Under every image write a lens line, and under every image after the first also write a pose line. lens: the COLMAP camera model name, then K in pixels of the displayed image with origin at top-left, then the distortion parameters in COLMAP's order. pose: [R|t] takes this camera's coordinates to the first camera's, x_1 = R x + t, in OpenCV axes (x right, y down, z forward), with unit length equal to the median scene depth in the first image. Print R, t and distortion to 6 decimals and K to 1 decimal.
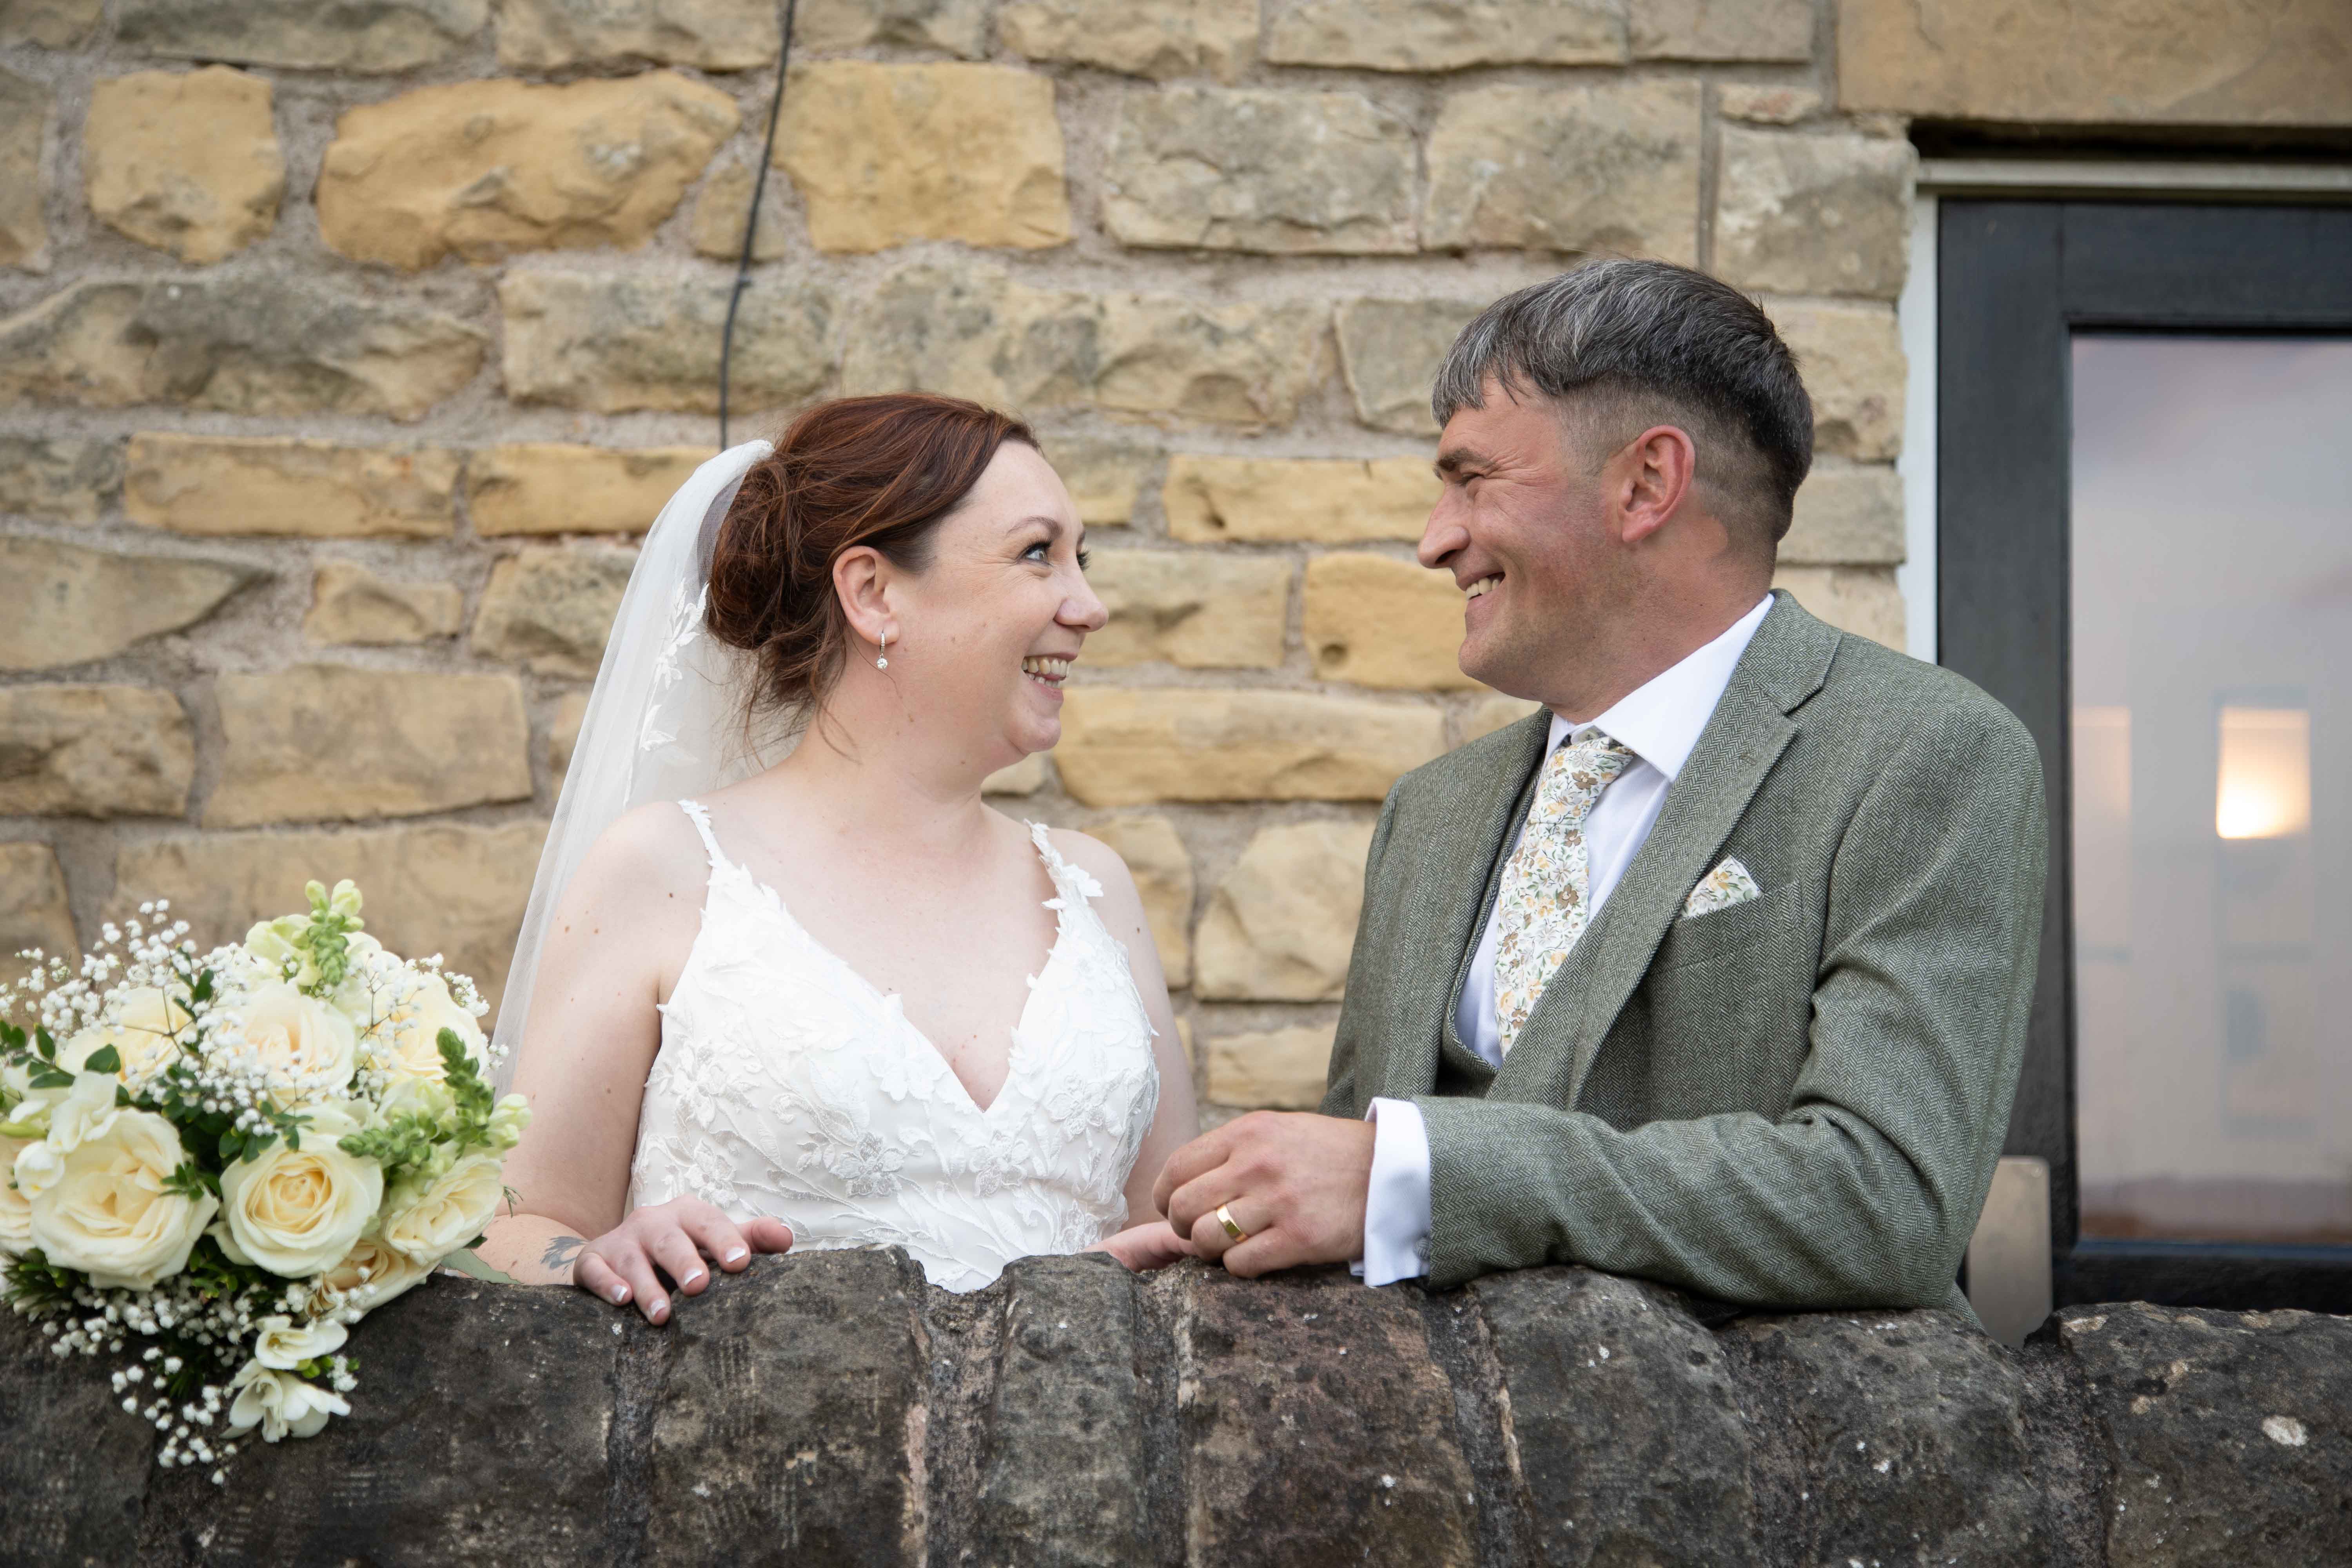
lens RADIAL K [[4444.4, 0, 1168.8], [0, 4444.4, 770.3], [0, 0, 1]] dist [0.337943, 0.000000]
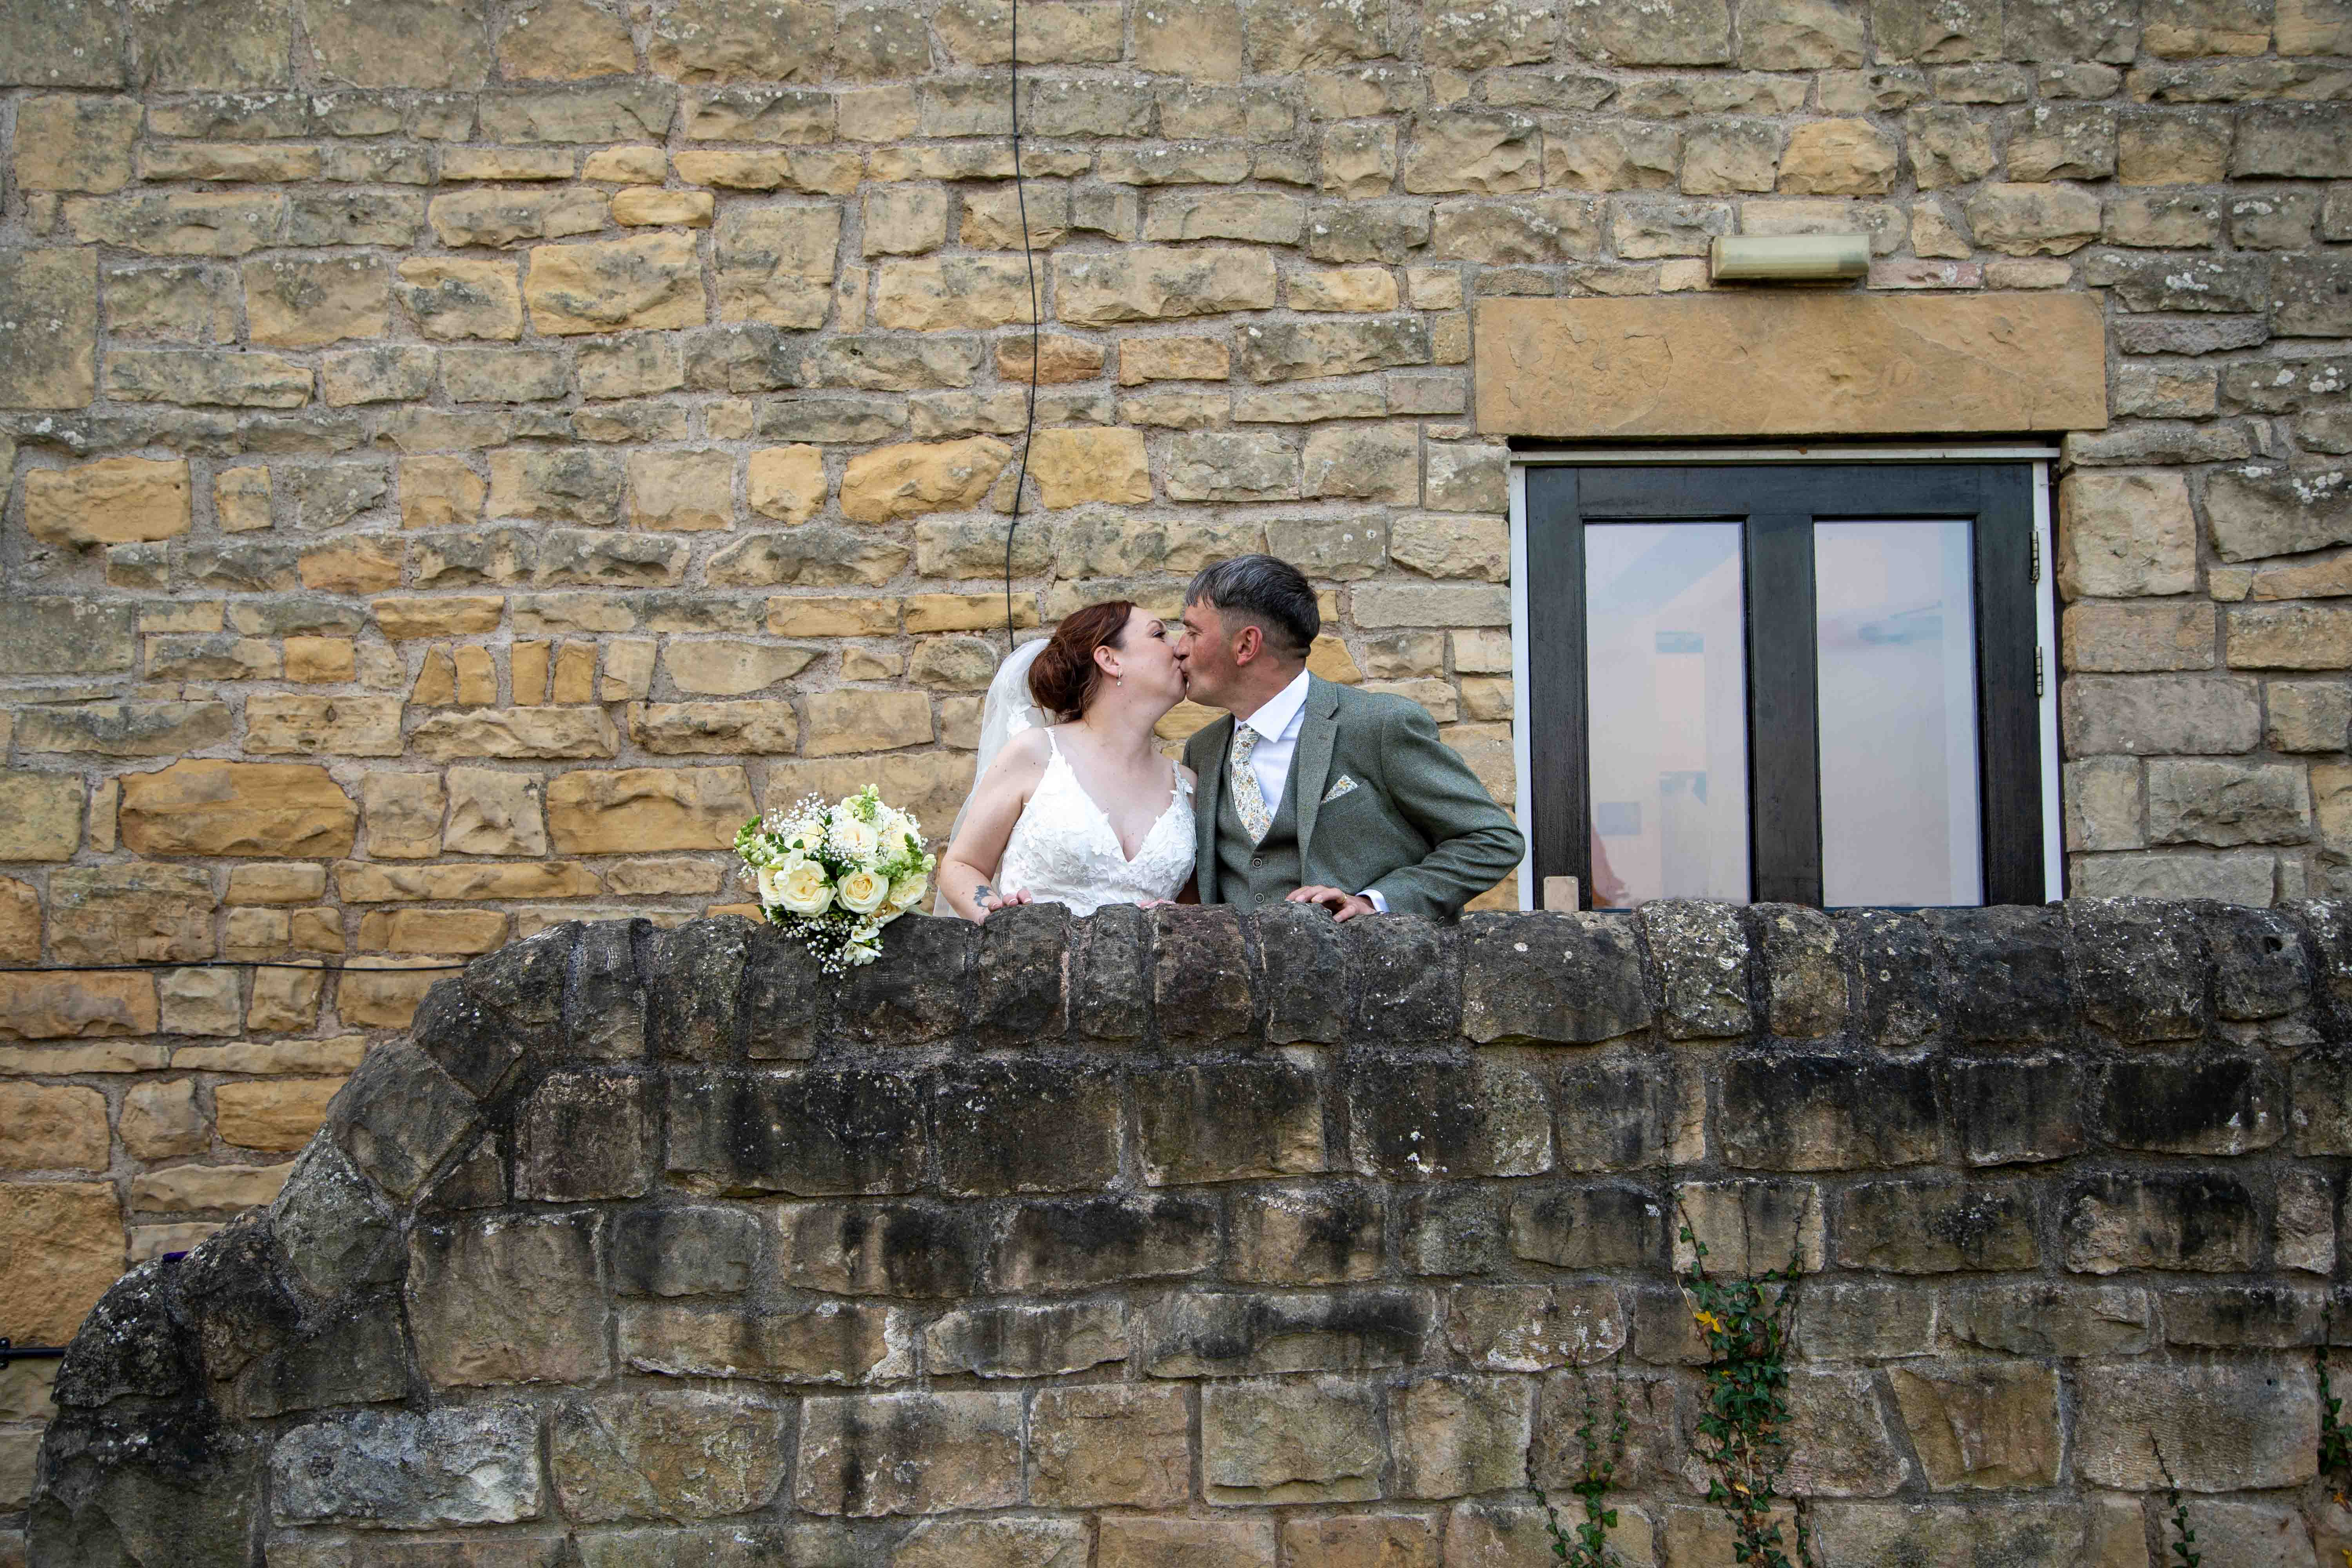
lens RADIAL K [[2355.0, 0, 1181.7], [0, 2355.0, 787.6], [0, 0, 1]] dist [0.008391, 0.000000]
pose [[0.998877, -0.027617, -0.038505, 0.038450], [0.029002, 0.998935, 0.035892, -0.010603], [0.037472, -0.036968, 0.998614, -0.258277]]
